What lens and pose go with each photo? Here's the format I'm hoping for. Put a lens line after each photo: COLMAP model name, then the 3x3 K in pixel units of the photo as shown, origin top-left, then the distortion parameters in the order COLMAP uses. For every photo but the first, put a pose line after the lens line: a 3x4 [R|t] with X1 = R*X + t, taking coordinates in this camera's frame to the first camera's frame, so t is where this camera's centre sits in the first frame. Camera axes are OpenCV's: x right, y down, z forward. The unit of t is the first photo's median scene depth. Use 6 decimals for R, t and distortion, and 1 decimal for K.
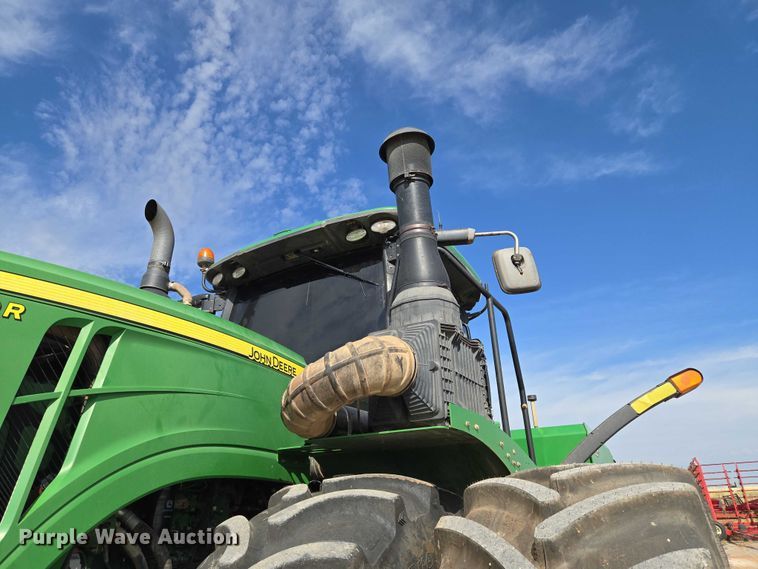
lens RADIAL K [[502.9, 0, 375.6], [0, 502.9, 279.8], [0, 0, 1]] dist [0.049682, -0.050077]
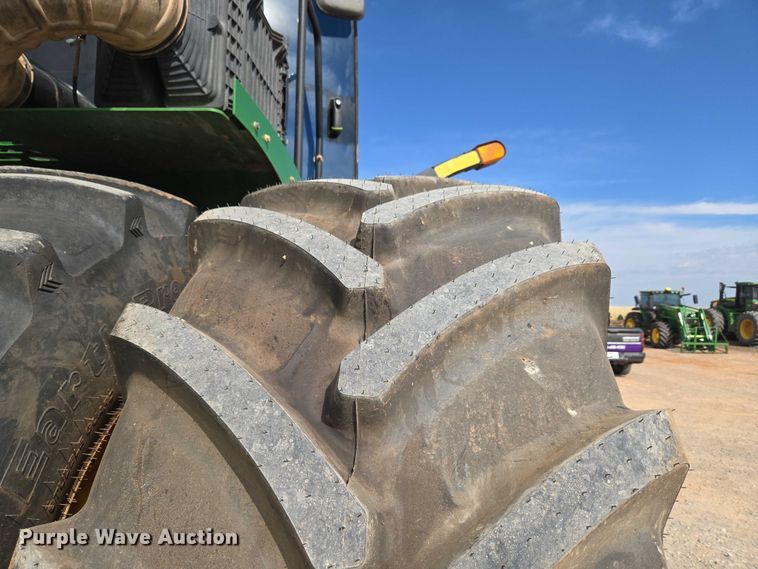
lens RADIAL K [[502.9, 0, 379.4], [0, 502.9, 283.4], [0, 0, 1]] dist [0.049682, -0.050077]
pose [[0.889666, 0.071702, 0.450946, 0.036764], [-0.229183, 0.924304, 0.305184, 0.246406], [-0.394929, -0.374861, 0.838755, 0.285323]]
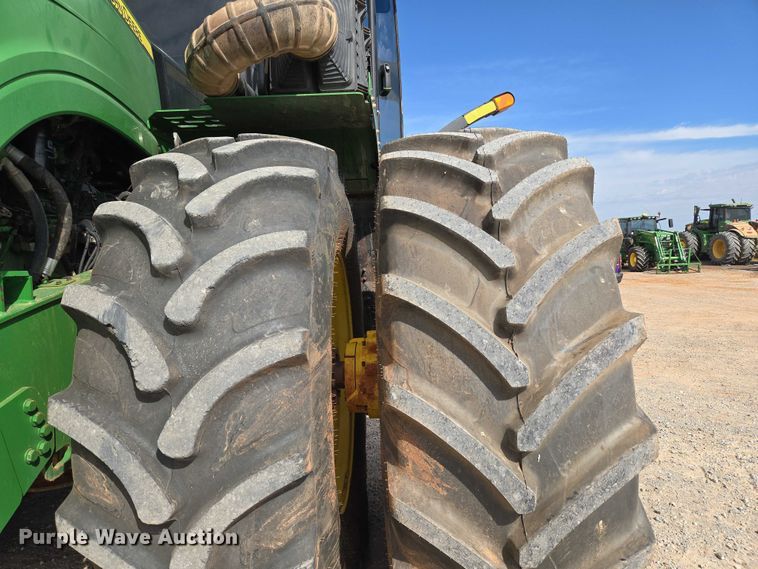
lens RADIAL K [[502.9, 0, 381.3], [0, 502.9, 284.4], [0, 0, 1]] dist [0.049682, -0.050077]
pose [[0.874261, -0.032134, 0.484392, -0.365866], [-0.189055, 0.896496, 0.400690, 0.212965], [-0.447131, -0.441884, 0.777697, -0.045509]]
